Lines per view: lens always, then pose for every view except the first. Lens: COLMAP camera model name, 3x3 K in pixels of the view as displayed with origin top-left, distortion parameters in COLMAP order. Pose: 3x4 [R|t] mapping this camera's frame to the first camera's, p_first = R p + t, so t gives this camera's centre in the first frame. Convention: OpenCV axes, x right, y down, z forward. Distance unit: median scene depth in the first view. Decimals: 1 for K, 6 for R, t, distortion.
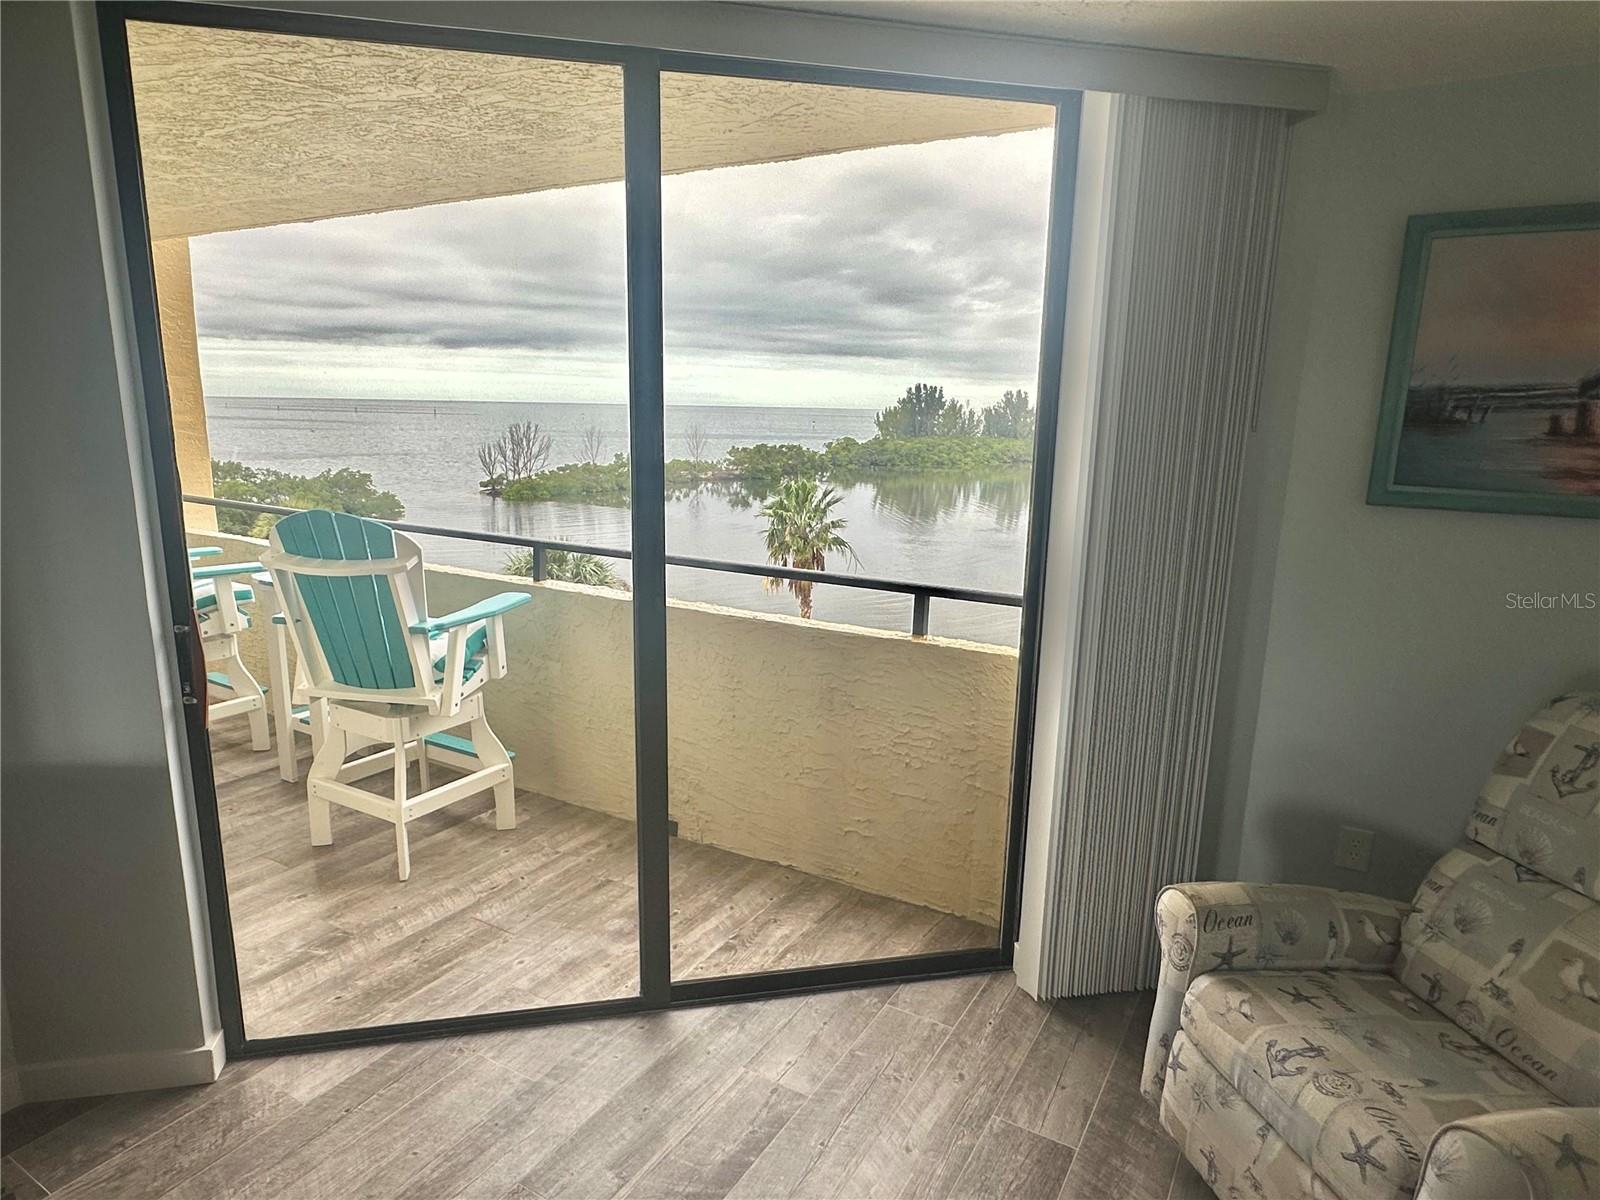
lens RADIAL K [[962.7, 0, 802.0], [0, 962.7, 606.2], [0, 0, 1]] dist [0.002807, 0.000325]
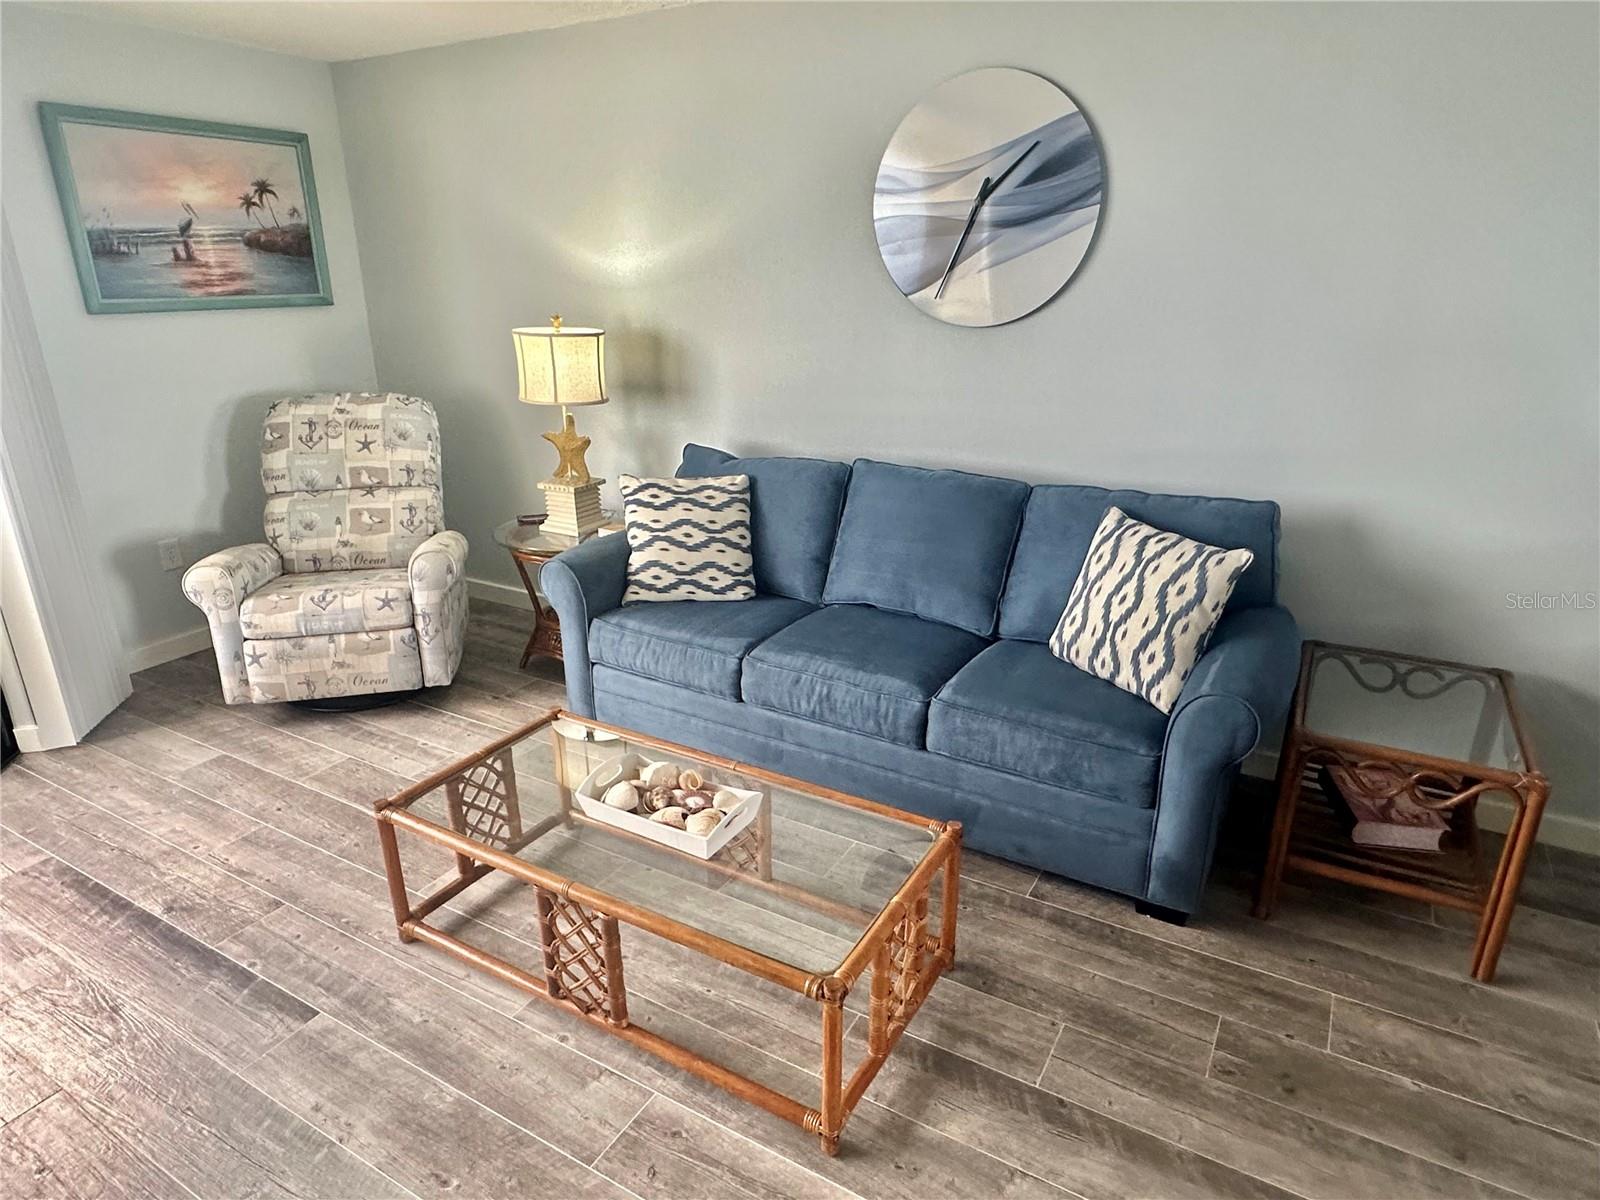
lens RADIAL K [[962.7, 0, 792.7], [0, 962.7, 607.9], [0, 0, 1]] dist [0.002807, 0.000325]
pose [[-0.008028, -0.357061, 0.934047, -1.104393], [0.212567, 0.912119, 0.350506, 0.012556], [-0.977113, 0.201361, 0.068577, -0.029836]]
